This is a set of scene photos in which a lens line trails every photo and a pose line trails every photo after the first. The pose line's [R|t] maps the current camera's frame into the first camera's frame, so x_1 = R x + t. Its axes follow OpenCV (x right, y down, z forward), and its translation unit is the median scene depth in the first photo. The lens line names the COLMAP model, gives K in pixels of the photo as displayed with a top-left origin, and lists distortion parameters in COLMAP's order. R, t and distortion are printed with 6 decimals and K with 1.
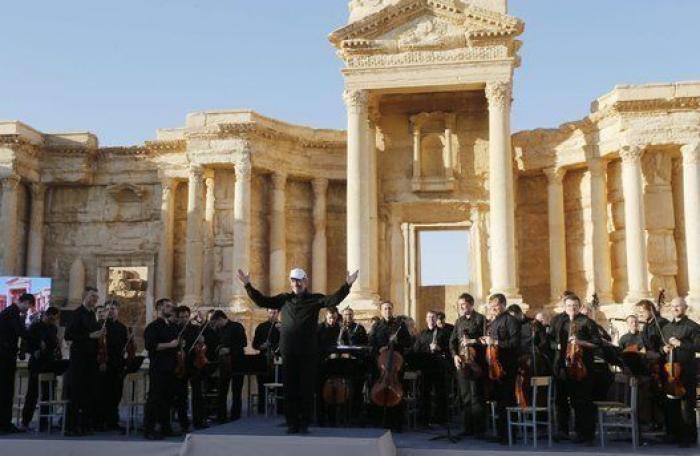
lens RADIAL K [[816.9, 0, 344.5], [0, 816.9, 228.0], [0, 0, 1]] dist [0.043707, 0.000000]
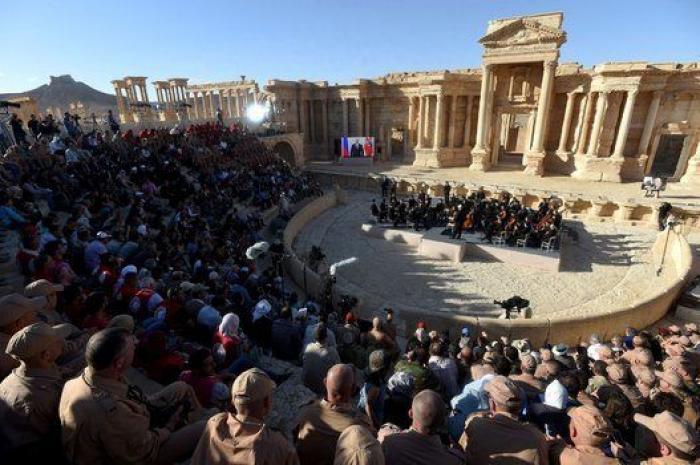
lens RADIAL K [[360.4, 0, 350.4], [0, 360.4, 231.6], [0, 0, 1]] dist [-0.020871, 0.012939]
pose [[0.936938, 0.102323, -0.334182, 0.039574], [0.072153, 0.878952, 0.471421, -0.255773], [0.341967, -0.465805, 0.816140, -0.269421]]
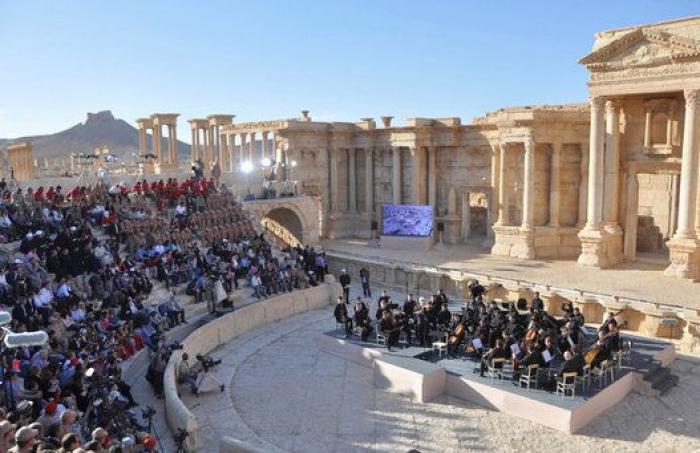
lens RADIAL K [[628.0, 0, 356.5], [0, 628.0, 242.4], [0, 0, 1]] dist [-0.061325, 0.052954]
pose [[0.804155, 0.076779, -0.589440, 0.350560], [0.105424, 0.957481, 0.268545, -0.256877], [0.584996, -0.278093, 0.761869, -0.228754]]
